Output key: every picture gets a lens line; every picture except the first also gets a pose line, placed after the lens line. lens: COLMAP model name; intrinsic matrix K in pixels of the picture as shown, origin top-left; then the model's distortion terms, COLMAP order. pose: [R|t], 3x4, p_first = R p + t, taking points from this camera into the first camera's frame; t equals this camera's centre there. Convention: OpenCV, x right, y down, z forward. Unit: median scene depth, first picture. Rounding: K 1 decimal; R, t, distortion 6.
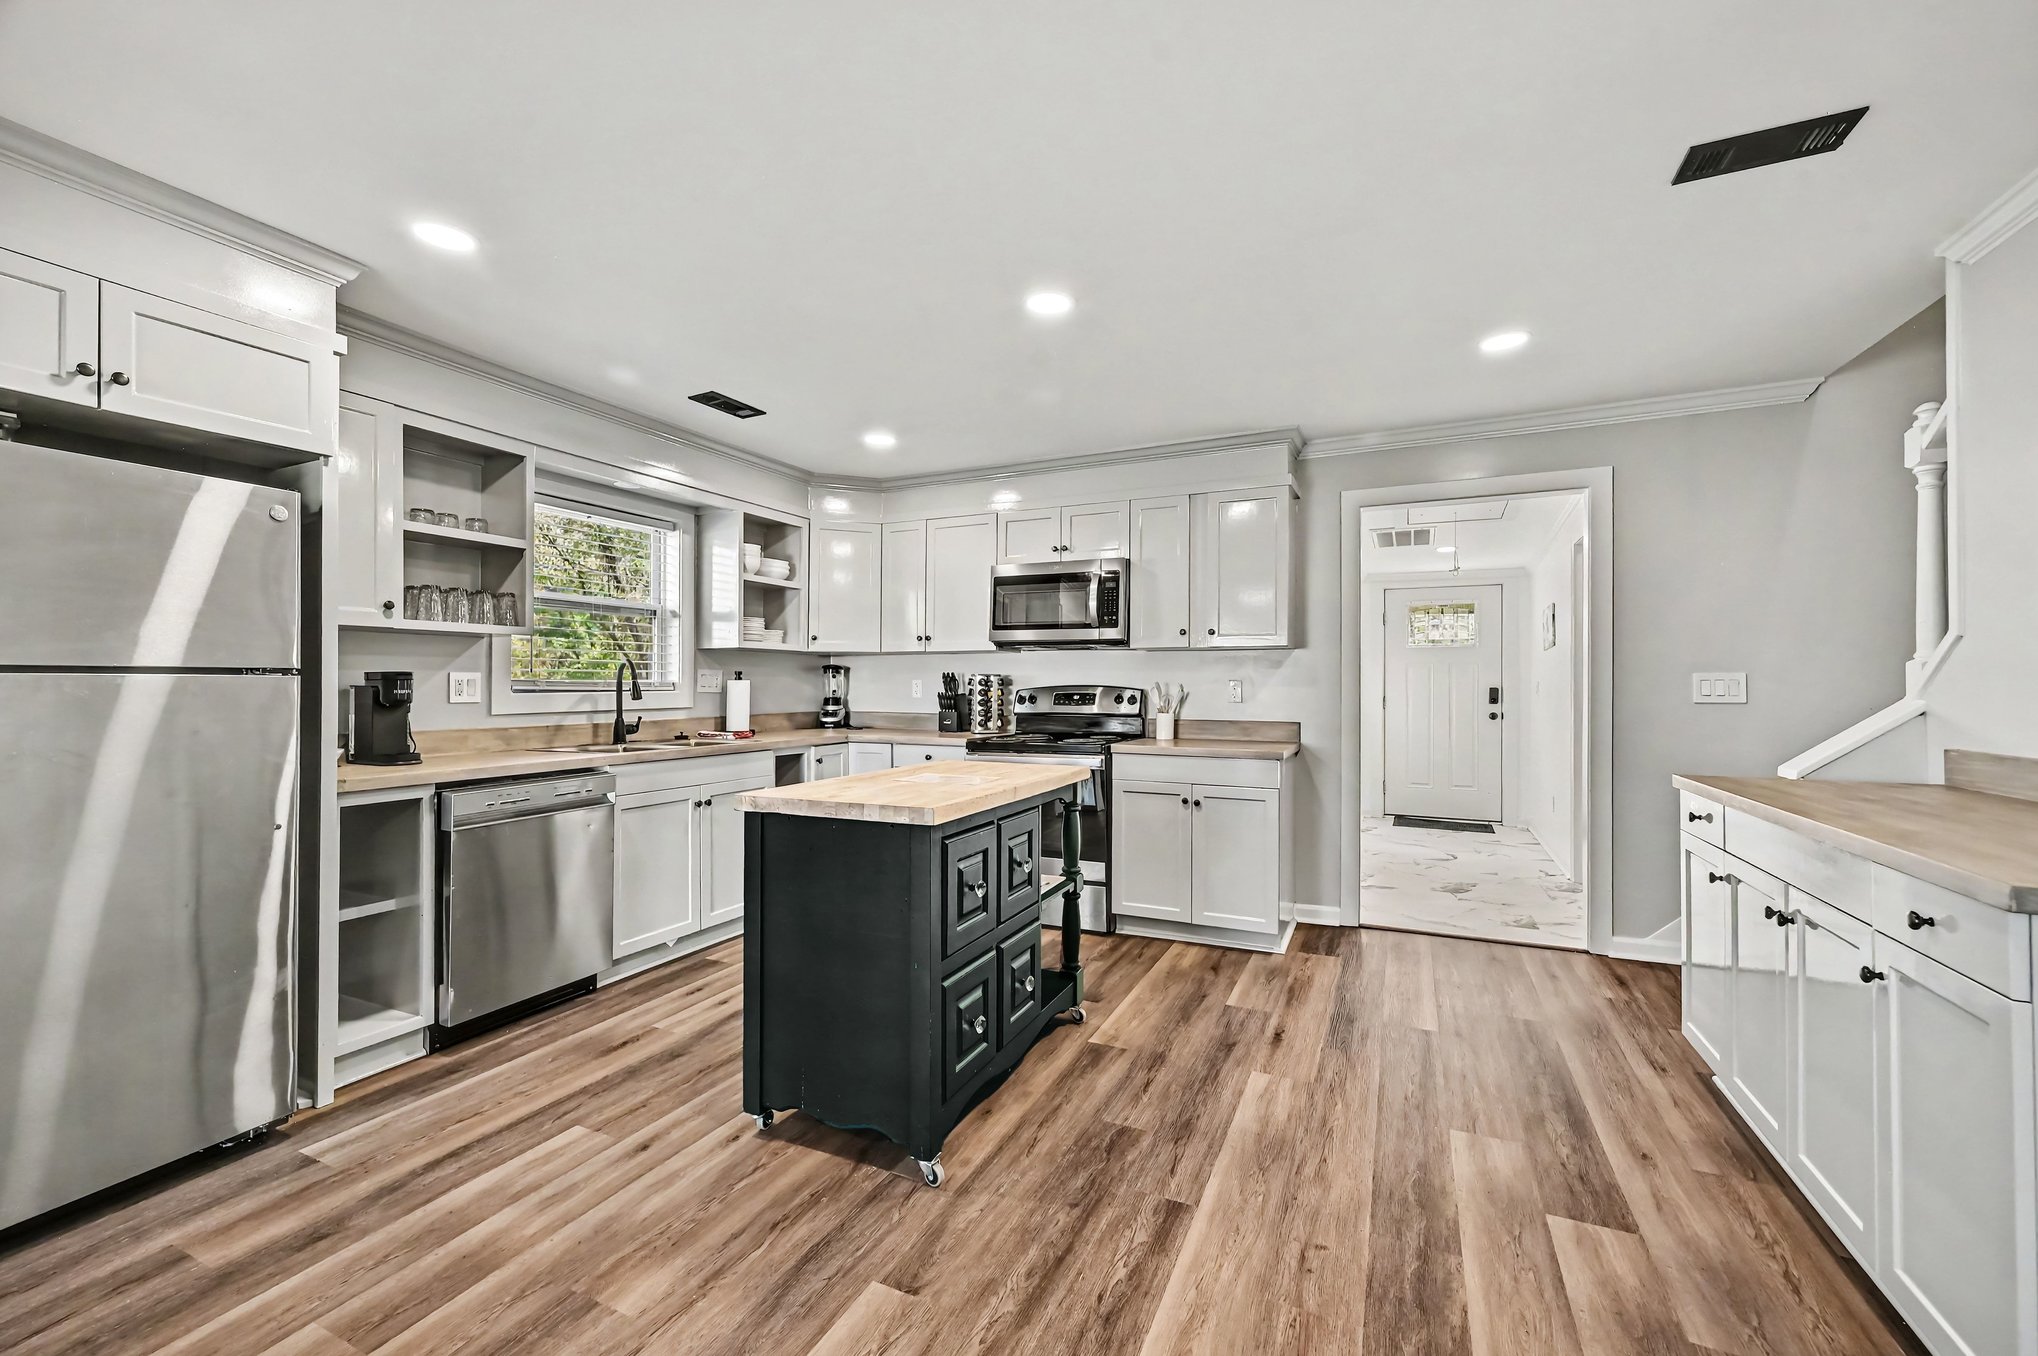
lens RADIAL K [[813.6, 0, 1030.9], [0, 813.6, 671.9], [0, 0, 1]] dist [0.000186, 0.000058]
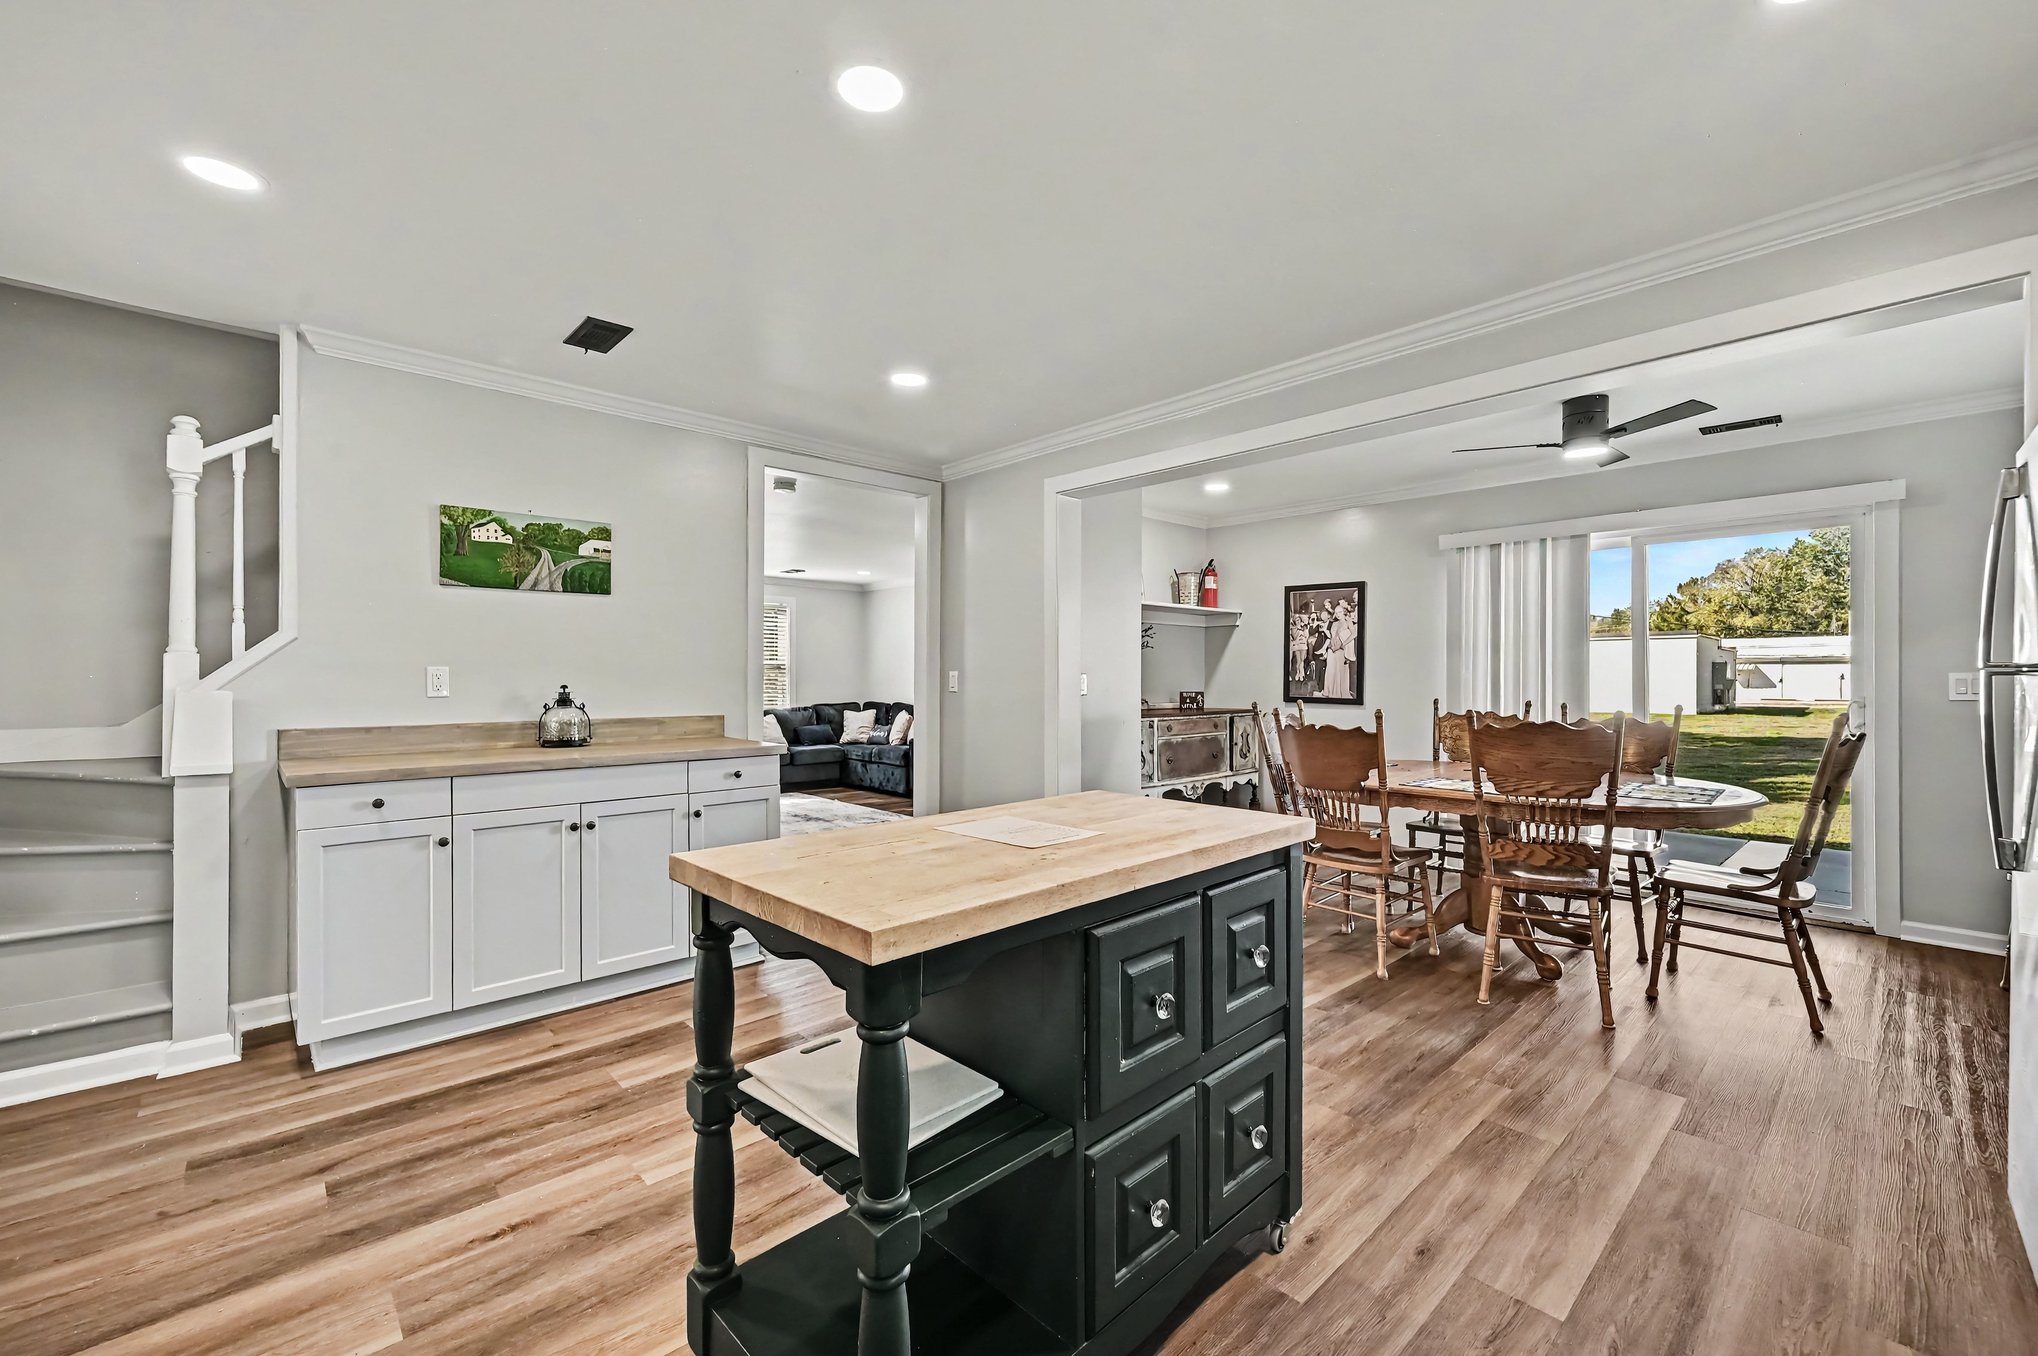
lens RADIAL K [[847.3, 0, 1050.5], [0, 847.3, 674.3], [0, 0, 1]] dist [0.000183, 0.000037]
pose [[-0.935668, -0.002583, 0.352873, -0.361254], [-0.009419, 0.999800, -0.017655, 0.025661], [-0.352756, -0.019843, -0.935505, 1.636183]]
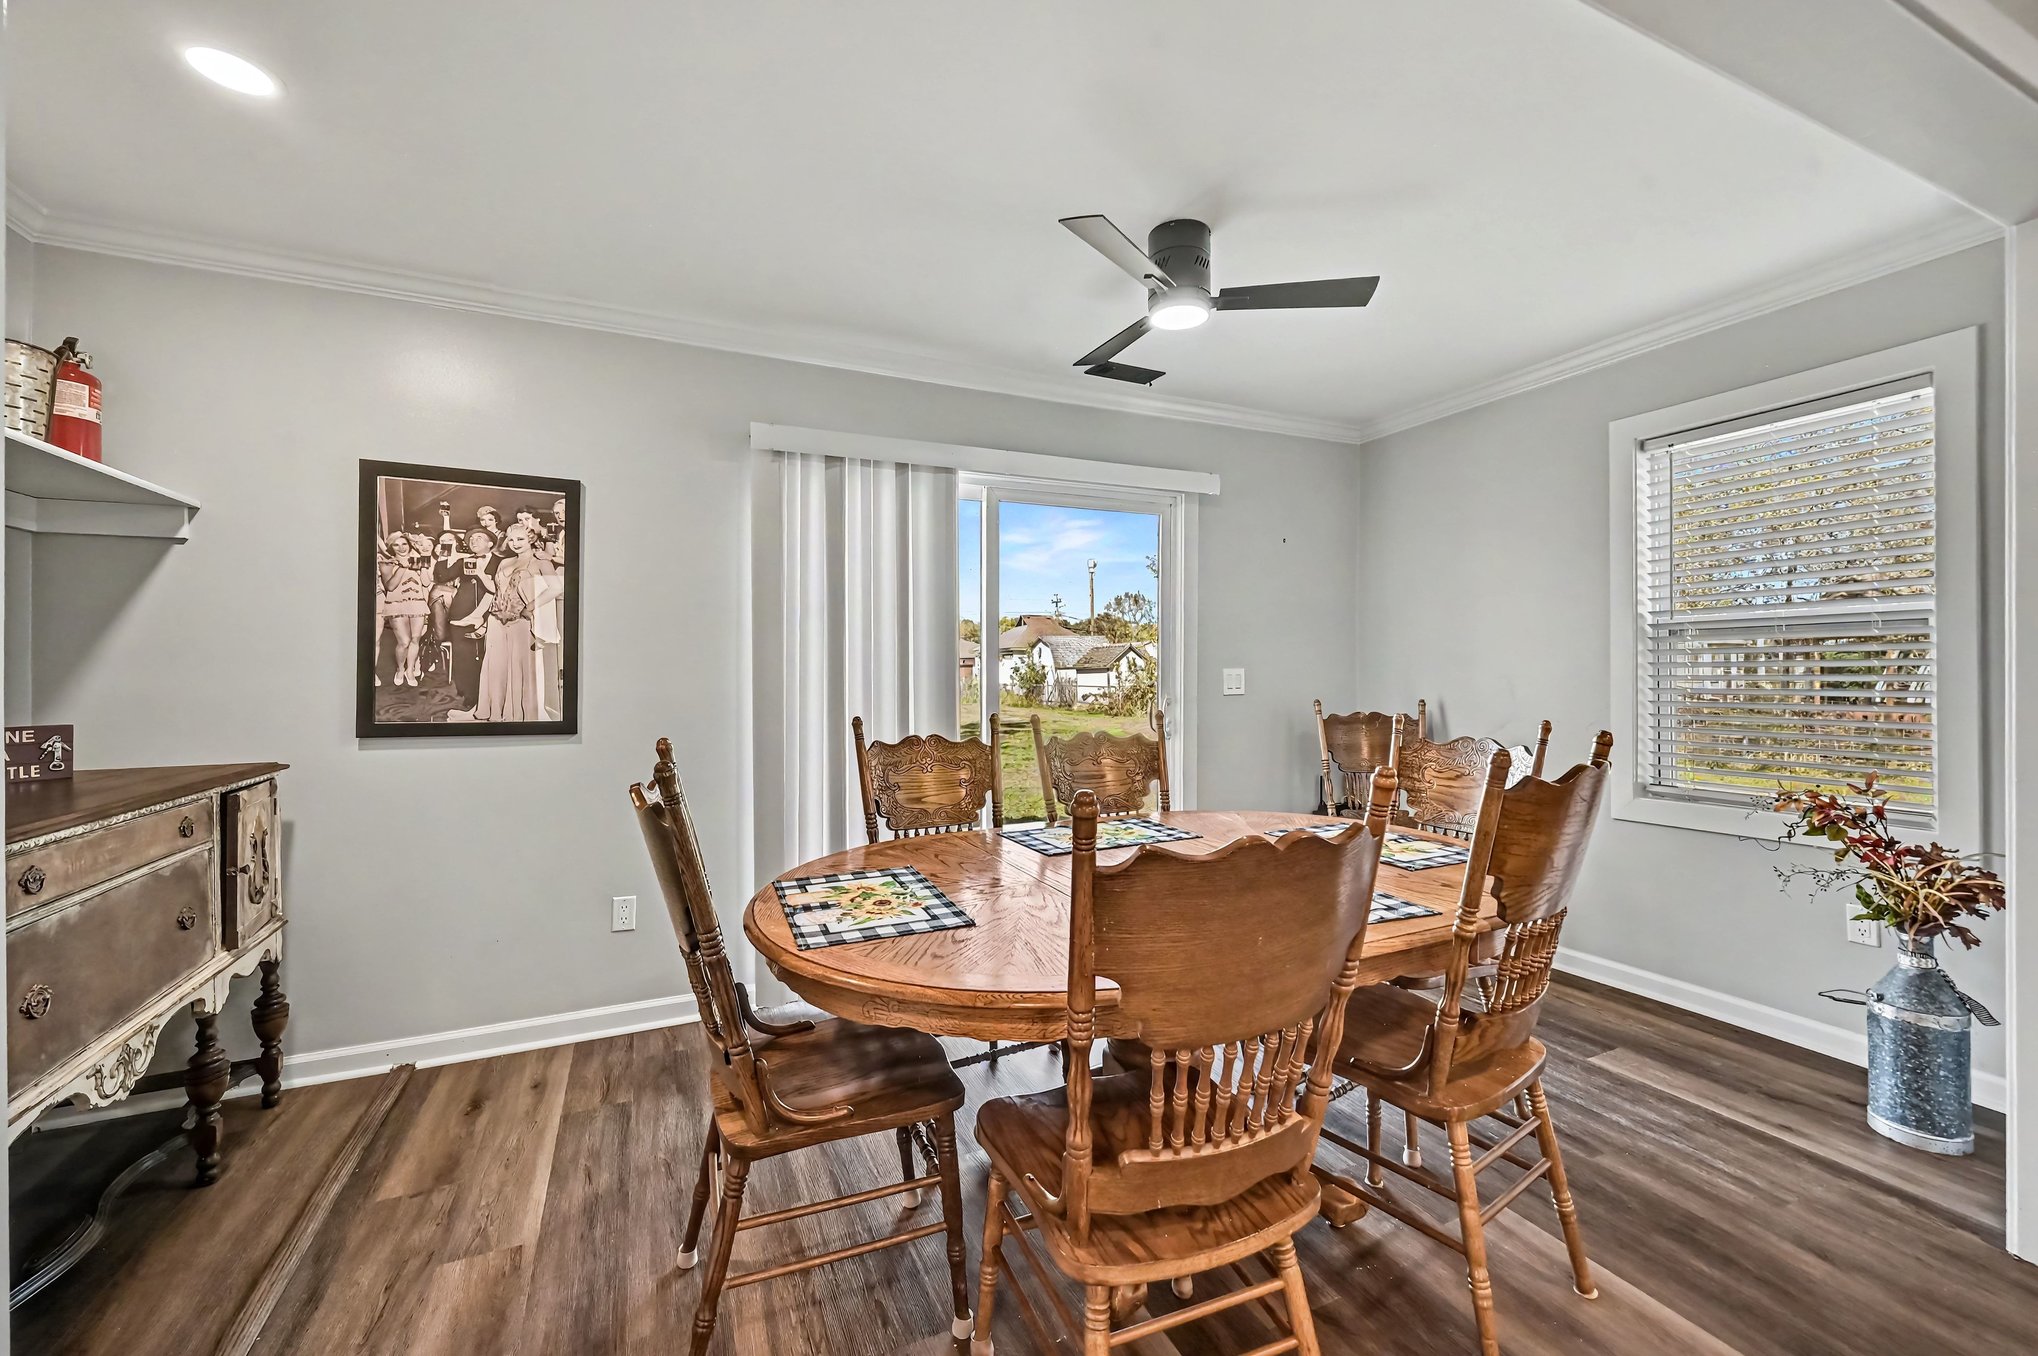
lens RADIAL K [[808.5, 0, 1014.9], [0, 808.5, 674.9], [0, 0, 1]] dist [0.000613, 0.000065]
pose [[-0.657082, 0.001656, -0.753817, 0.092470], [0.014106, 0.999849, -0.010100, 0.000932], [0.753687, -0.017270, -0.657007, 0.315885]]
